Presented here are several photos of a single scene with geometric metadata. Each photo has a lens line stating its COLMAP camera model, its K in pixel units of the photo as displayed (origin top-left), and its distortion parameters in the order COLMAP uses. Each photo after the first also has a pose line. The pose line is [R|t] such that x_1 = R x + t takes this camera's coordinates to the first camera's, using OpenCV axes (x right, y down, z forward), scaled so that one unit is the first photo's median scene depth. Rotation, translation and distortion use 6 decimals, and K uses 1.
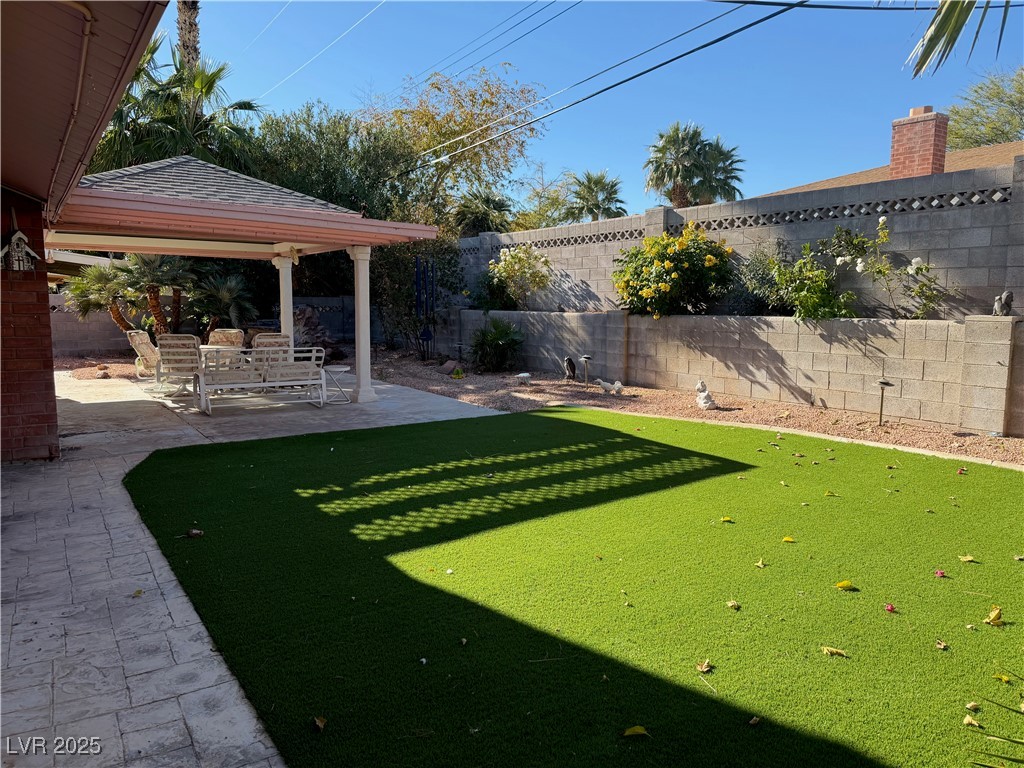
lens RADIAL K [[722.9, 0, 512.0], [0, 722.9, 384.0], [0, 0, 1]] dist [0.000584, -0.002028]
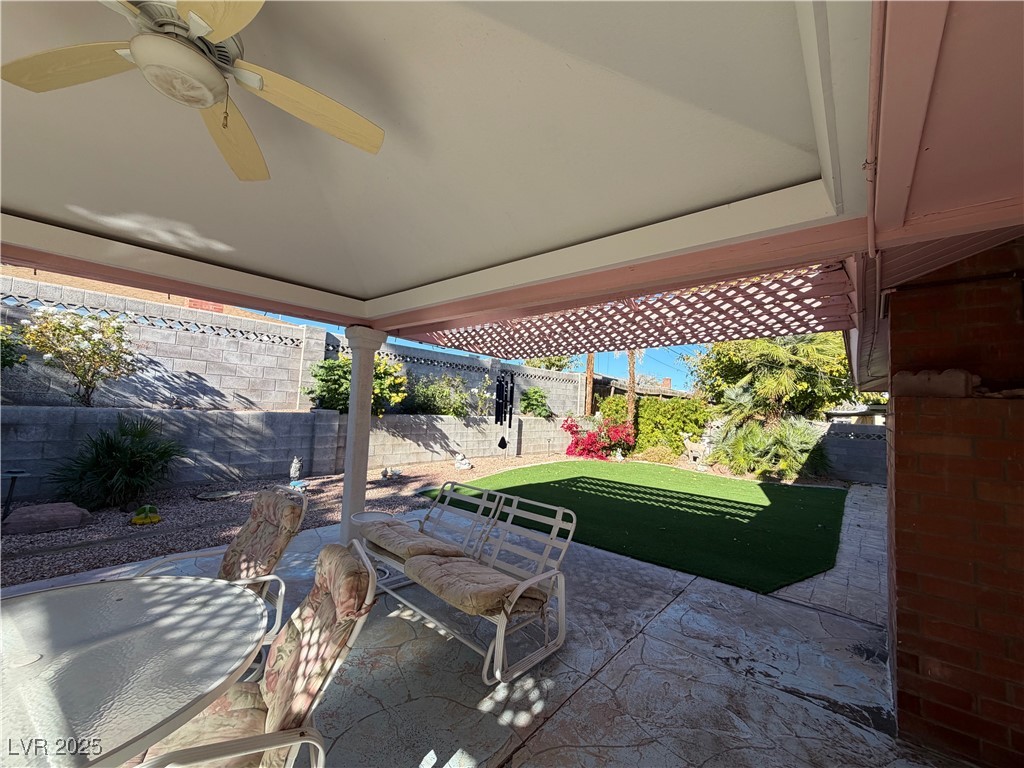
lens RADIAL K [[408.8, 0, 508.2], [0, 408.8, 384.6], [0, 0, 1]] dist [-0.001362, -0.000232]
pose [[-0.257883, 0.031729, 0.965655, -0.692015], [0.055278, 0.998308, -0.018040, -0.140221], [-0.964593, 0.048727, -0.259201, 1.083081]]
